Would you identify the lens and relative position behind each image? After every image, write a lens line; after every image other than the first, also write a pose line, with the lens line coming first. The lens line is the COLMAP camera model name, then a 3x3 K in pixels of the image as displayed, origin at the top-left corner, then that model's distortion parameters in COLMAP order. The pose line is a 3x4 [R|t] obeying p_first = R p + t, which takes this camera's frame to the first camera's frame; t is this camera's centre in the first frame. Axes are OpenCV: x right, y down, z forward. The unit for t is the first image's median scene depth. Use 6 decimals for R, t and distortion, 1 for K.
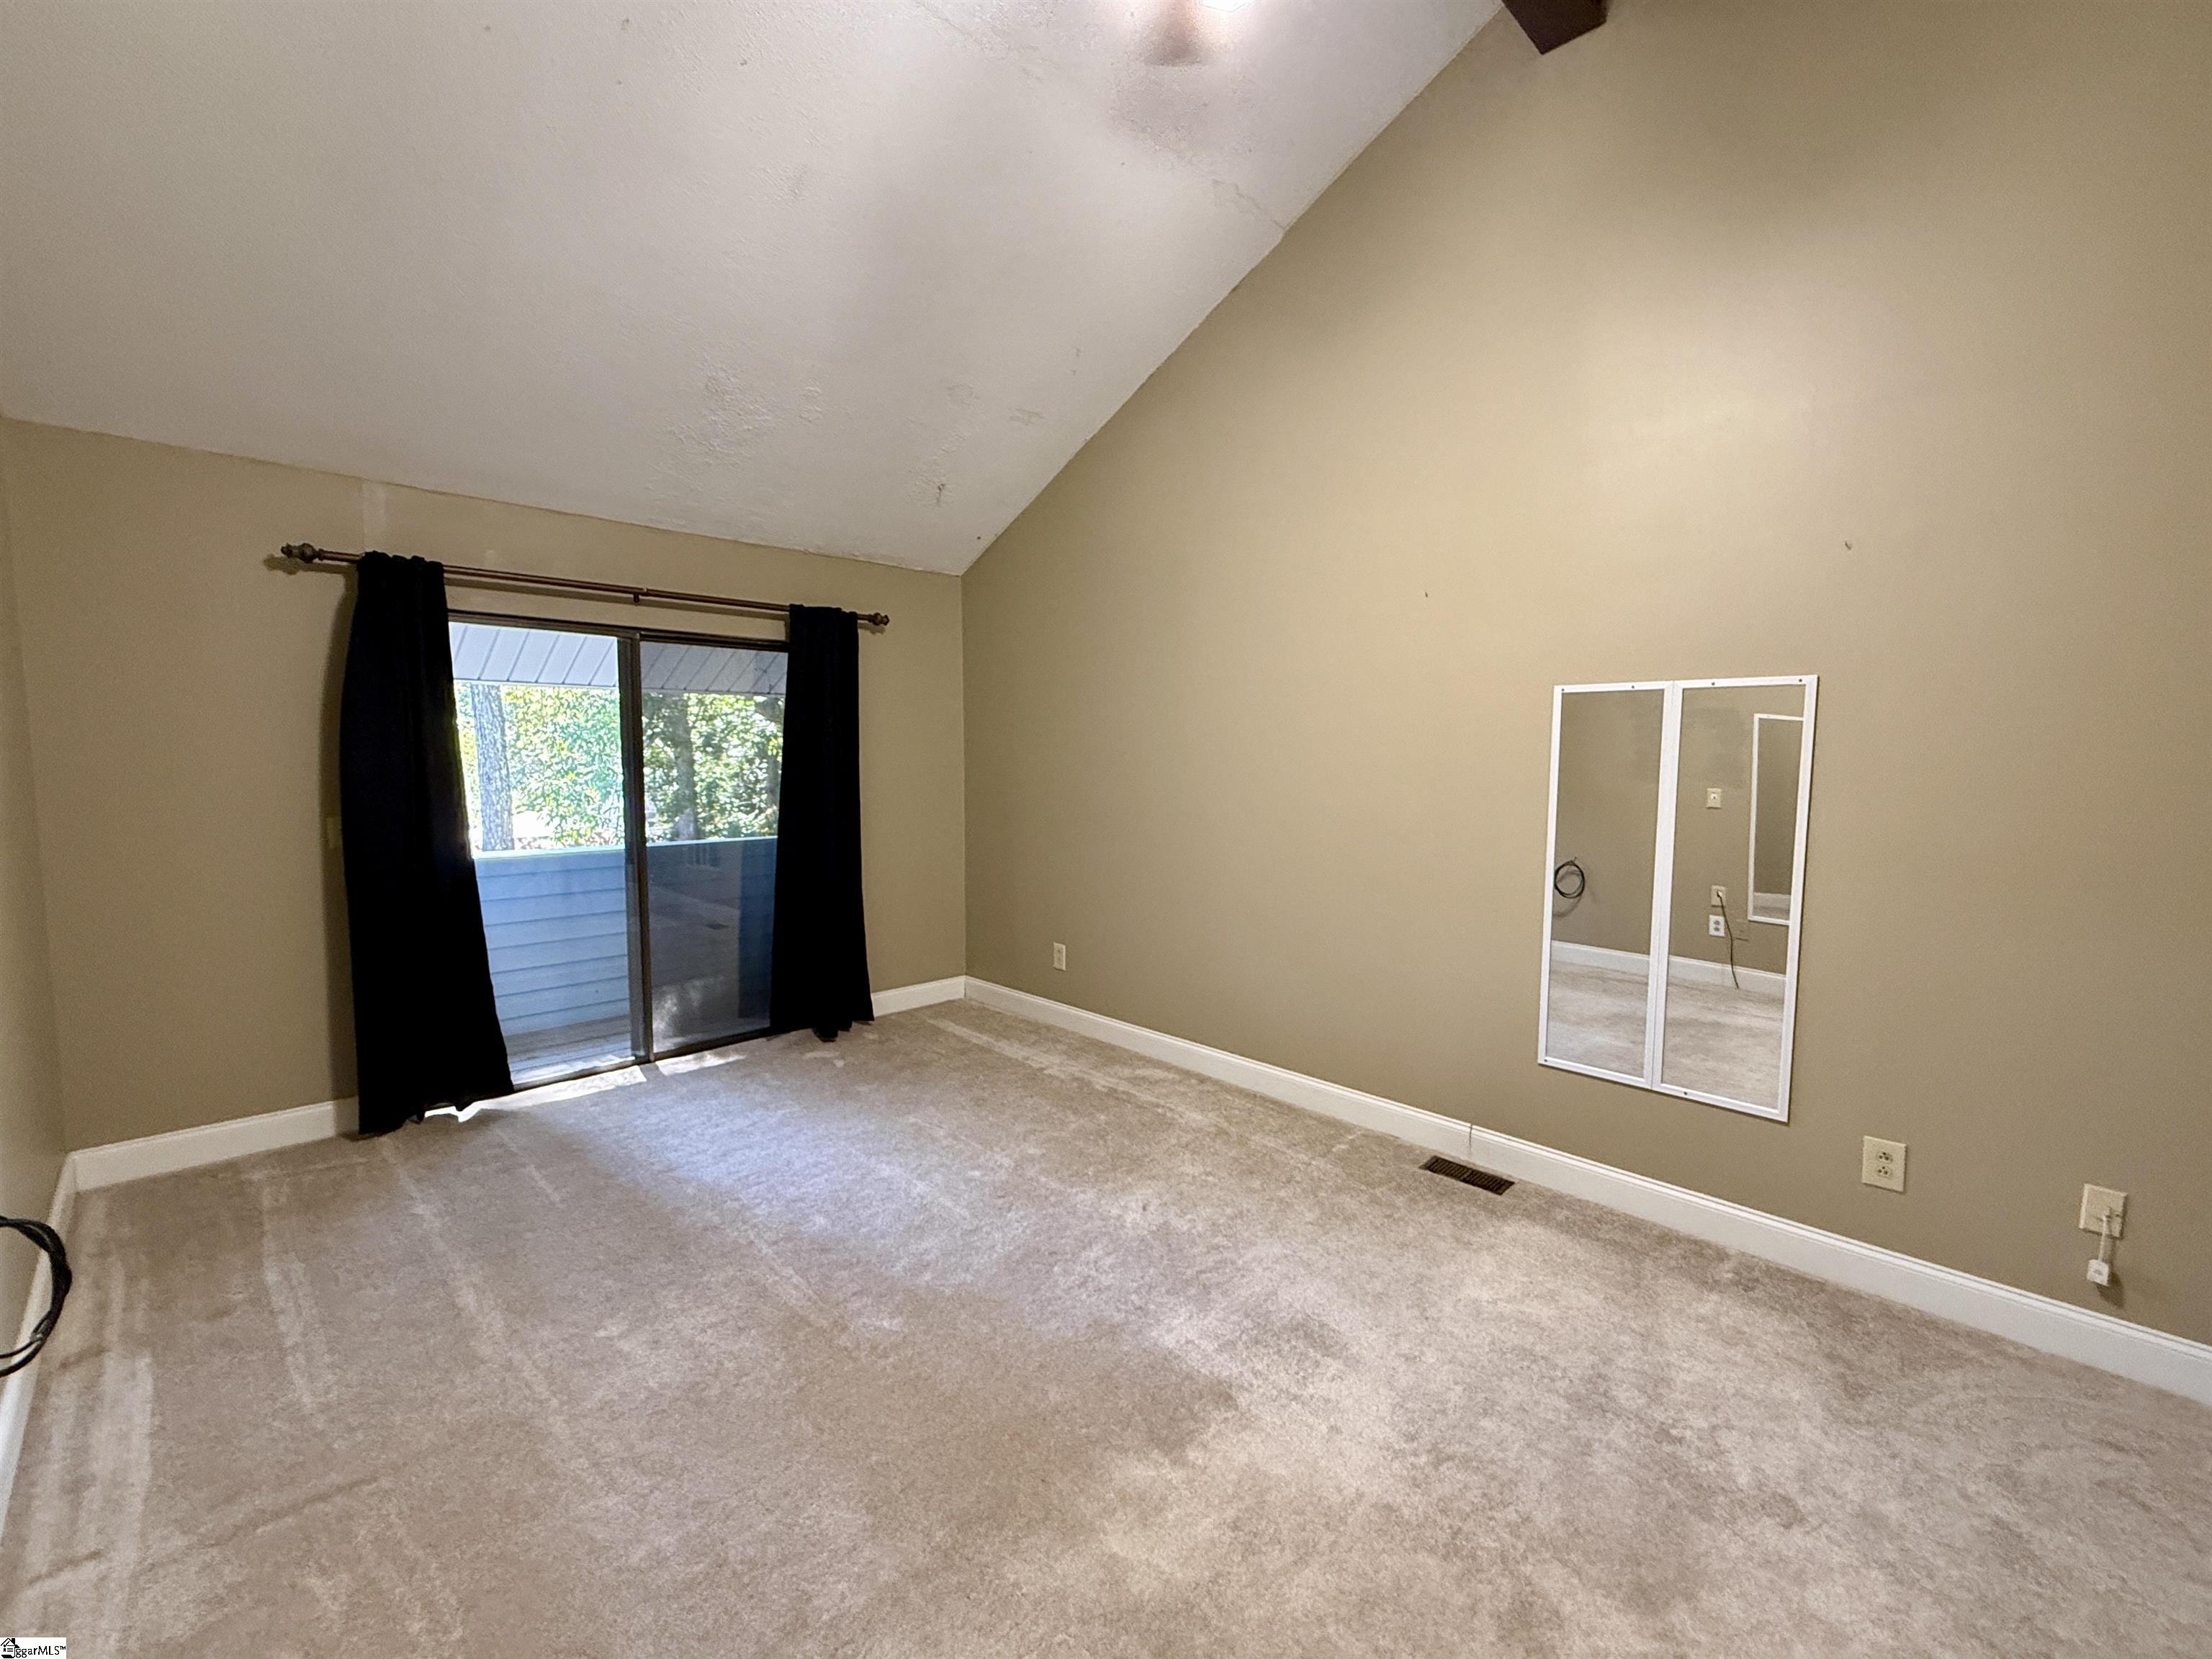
lens RADIAL K [[899.7, 0, 1117.9], [0, 899.7, 837.7], [0, 0, 1]] dist [-0.002961, 0.000454]
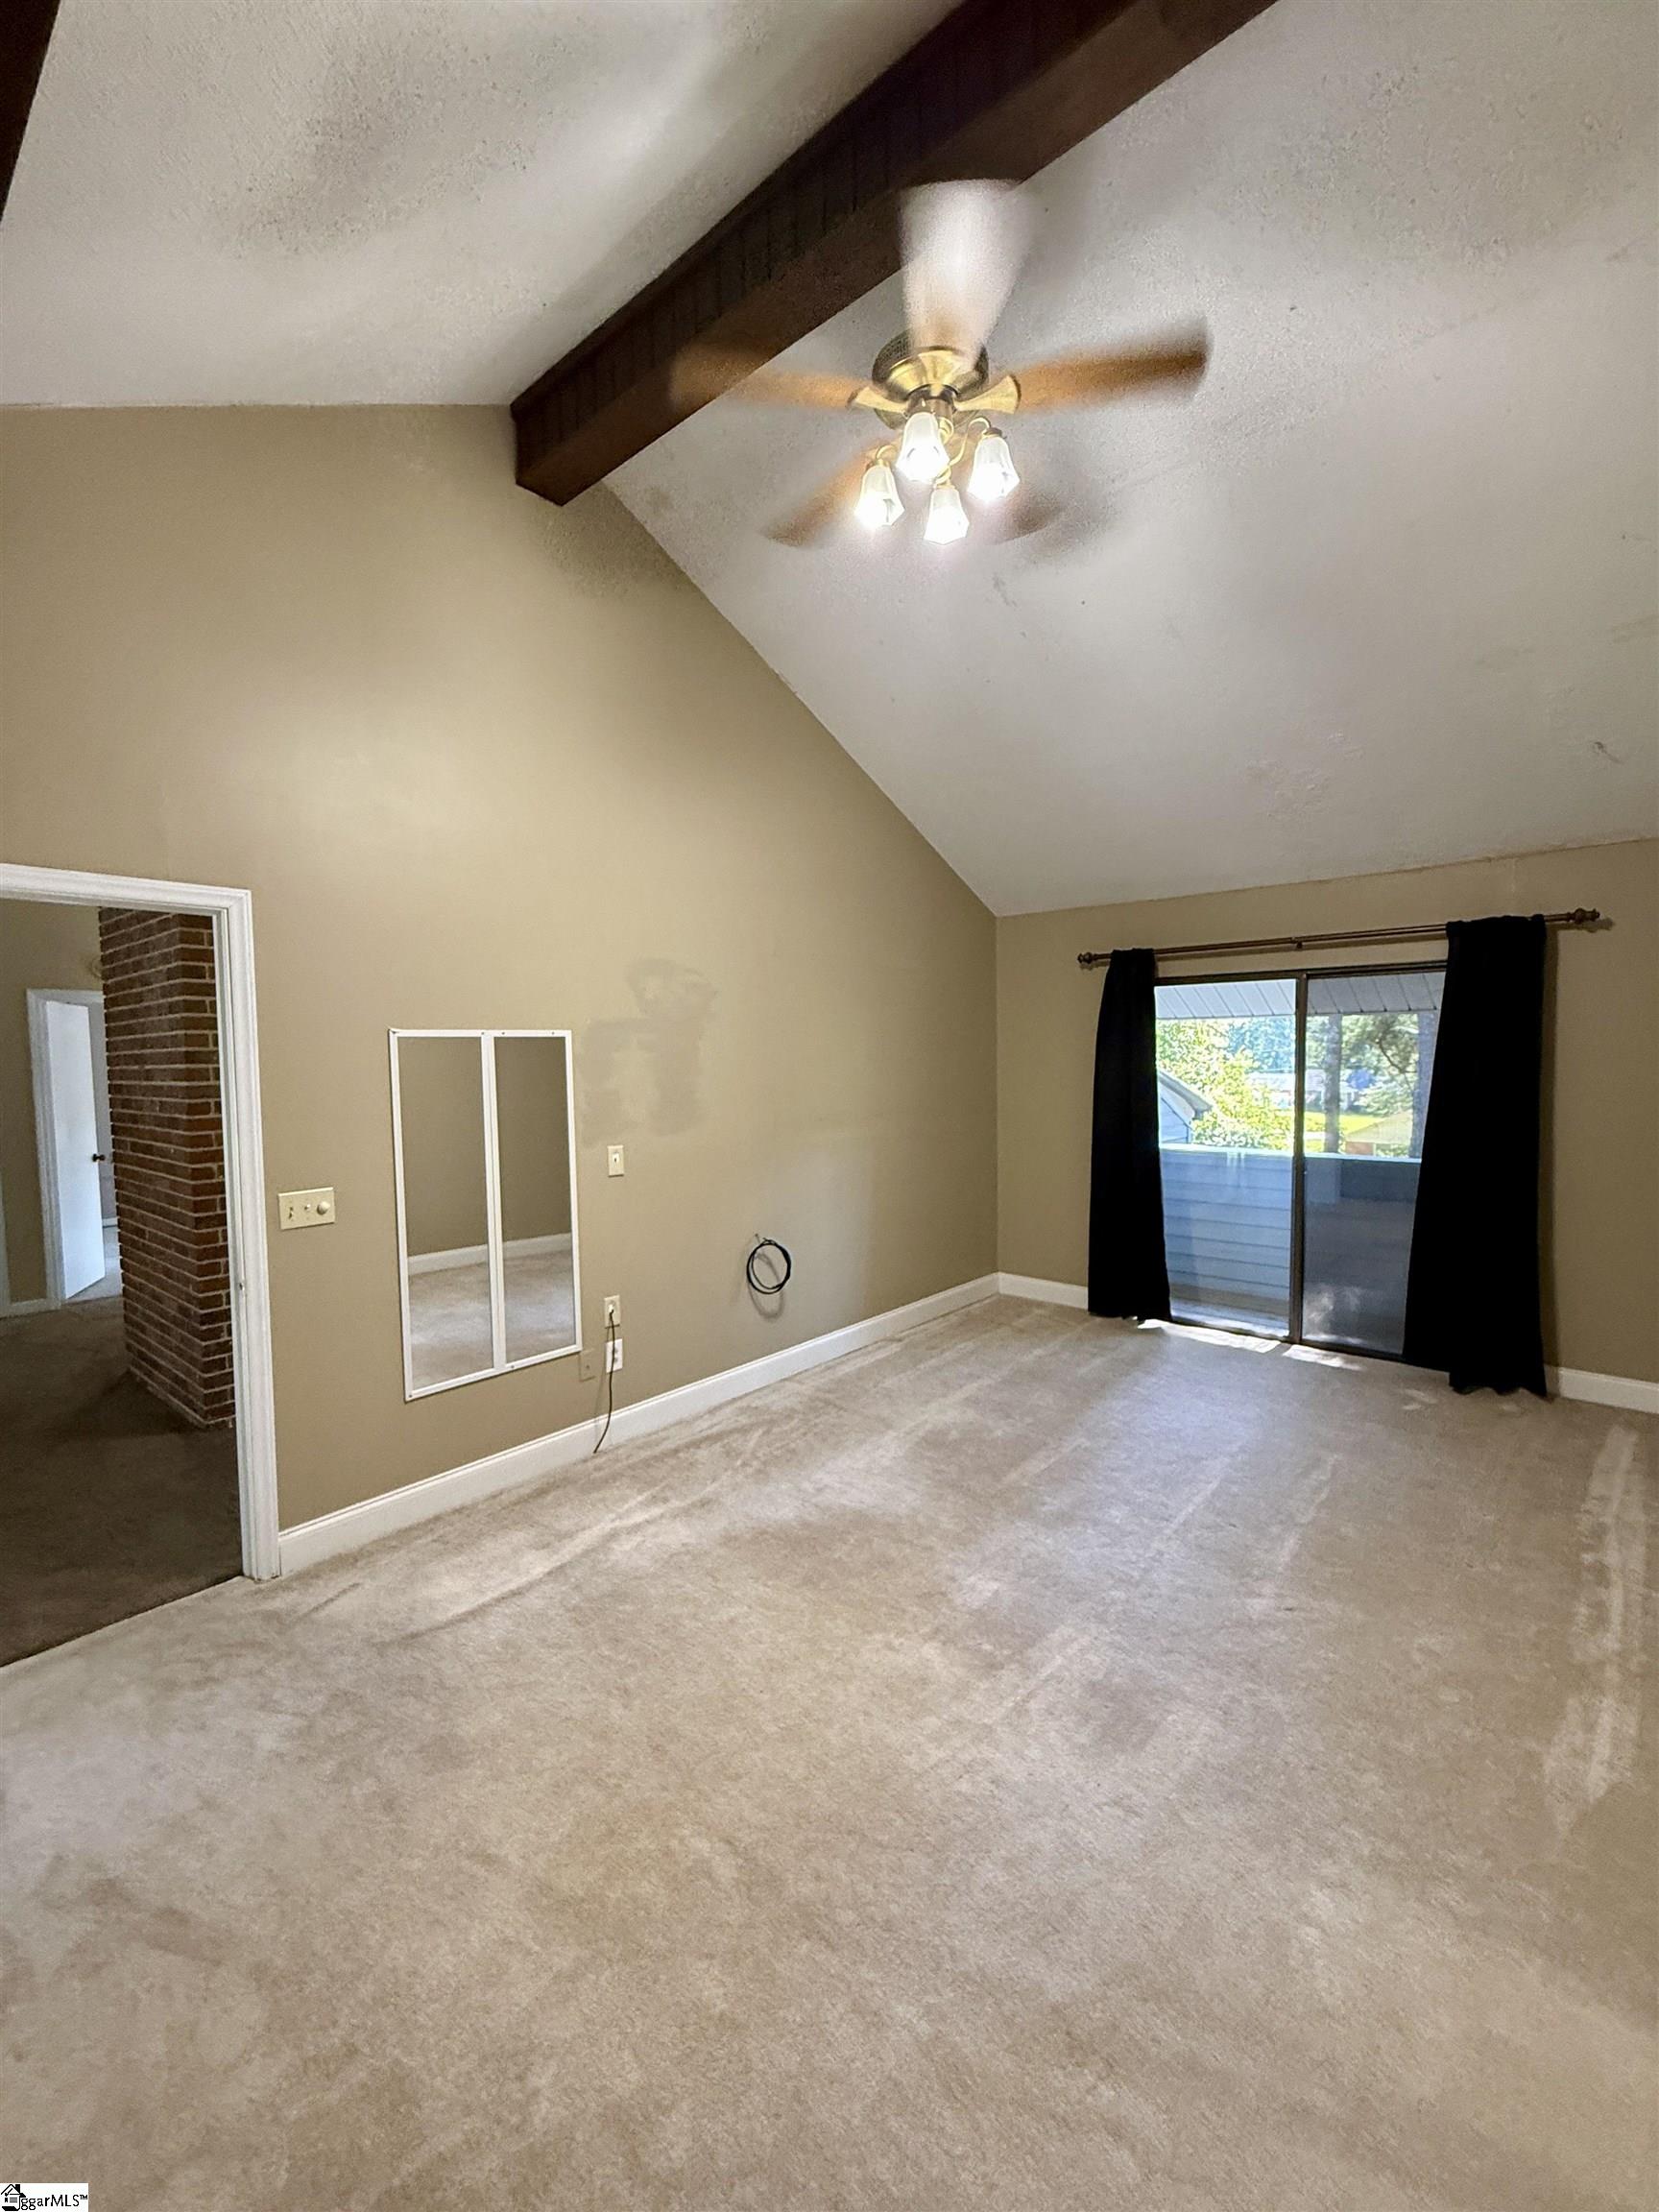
lens RADIAL K [[899.7, 0, 843.0], [0, 899.7, 1104.3], [0, 0, 1]] dist [-0.002961, 0.000454]
pose [[0.109690, 0.048790, -0.992768, 0.564084], [-0.084896, 0.995605, 0.039549, -0.053548], [0.990334, 0.079944, 0.113350, 0.286888]]
